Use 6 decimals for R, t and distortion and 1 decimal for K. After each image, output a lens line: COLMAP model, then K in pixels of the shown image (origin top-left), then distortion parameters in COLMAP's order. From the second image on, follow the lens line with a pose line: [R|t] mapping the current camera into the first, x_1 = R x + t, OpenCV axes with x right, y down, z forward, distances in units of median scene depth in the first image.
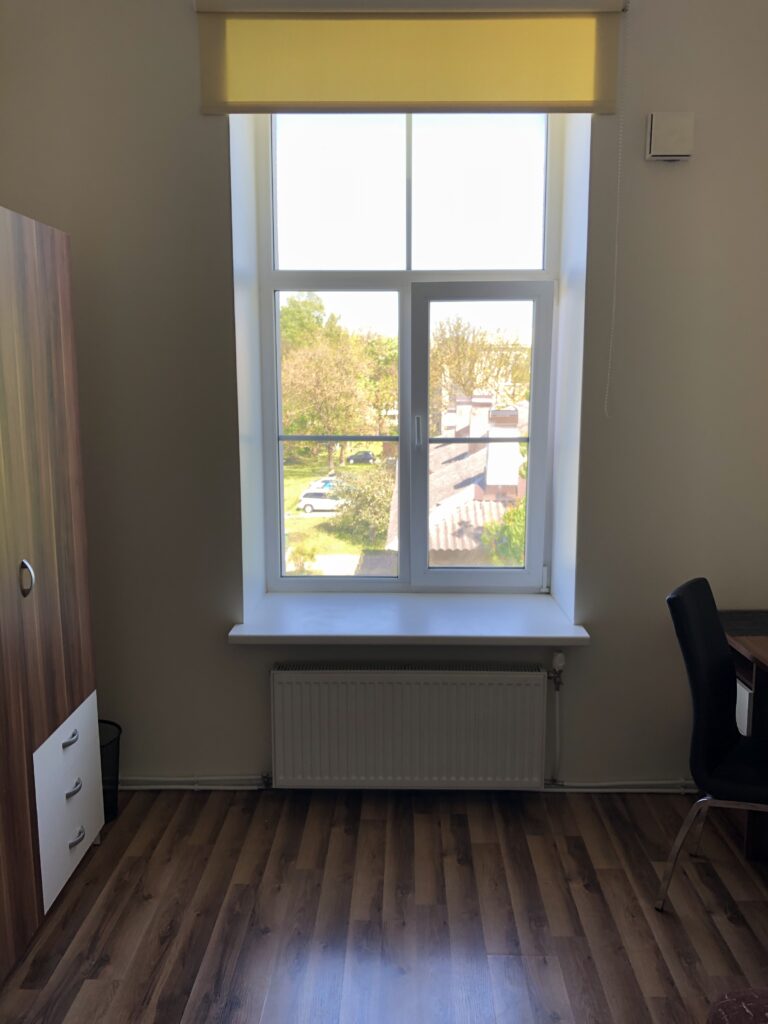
lens RADIAL K [[837.8, 0, 385.4], [0, 837.8, 505.5], [0, 0, 1]] dist [0.048633, -0.053042]
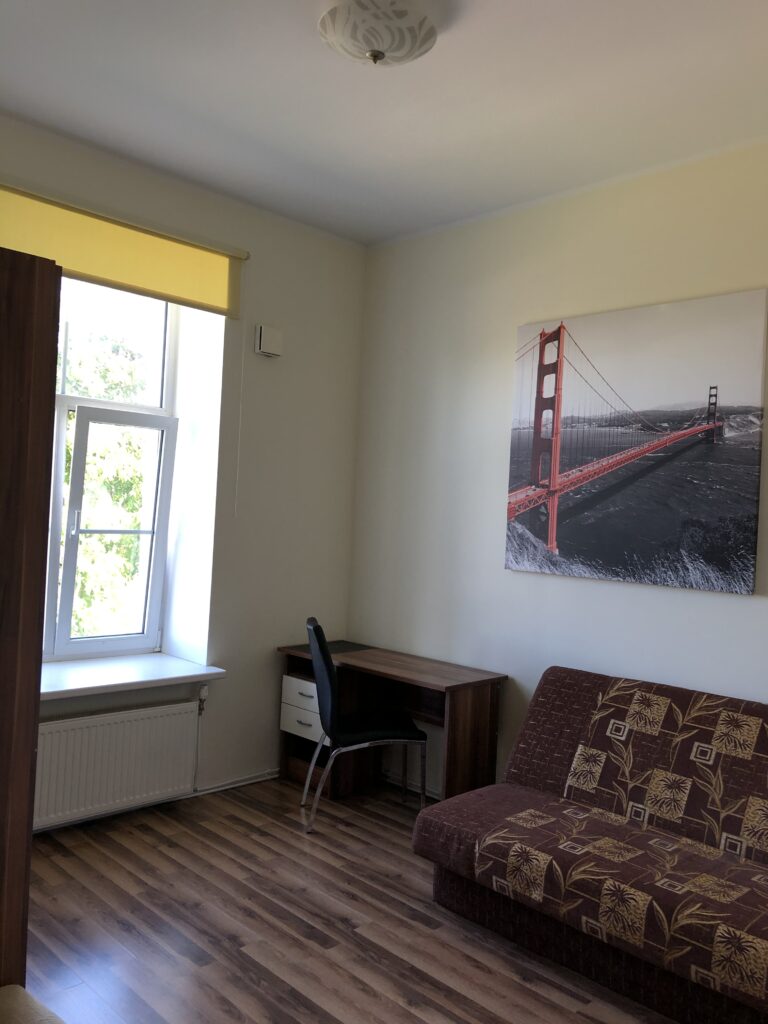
lens RADIAL K [[837.8, 0, 381.8], [0, 837.8, 507.5], [0, 0, 1]] dist [0.048633, -0.053042]
pose [[0.692421, 0.048261, 0.719878, -0.995385], [0.052192, 0.991796, -0.116692, 0.104358], [-0.719603, 0.118372, 0.684221, -0.301102]]
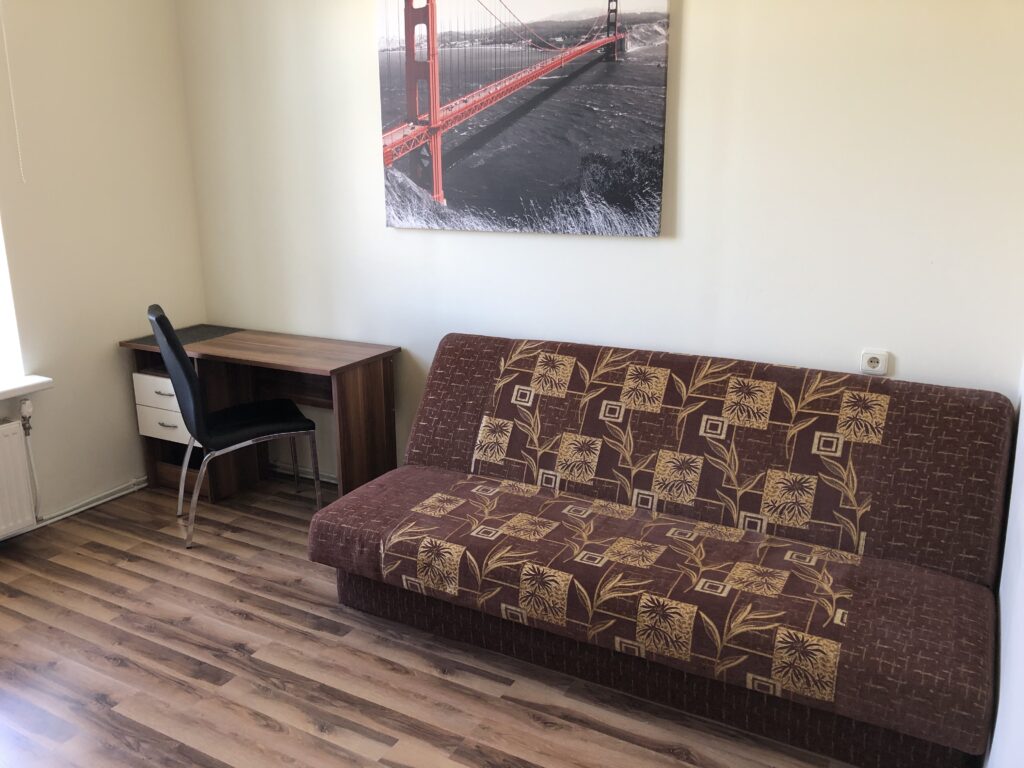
lens RADIAL K [[837.8, 0, 504.1], [0, 837.8, 378.5], [0, 0, 1]] dist [0.048633, -0.053042]
pose [[0.462549, -0.214204, 0.860328, -0.753884], [0.134139, 0.976112, 0.170913, 0.070892], [-0.876387, 0.036348, 0.480233, -0.134347]]
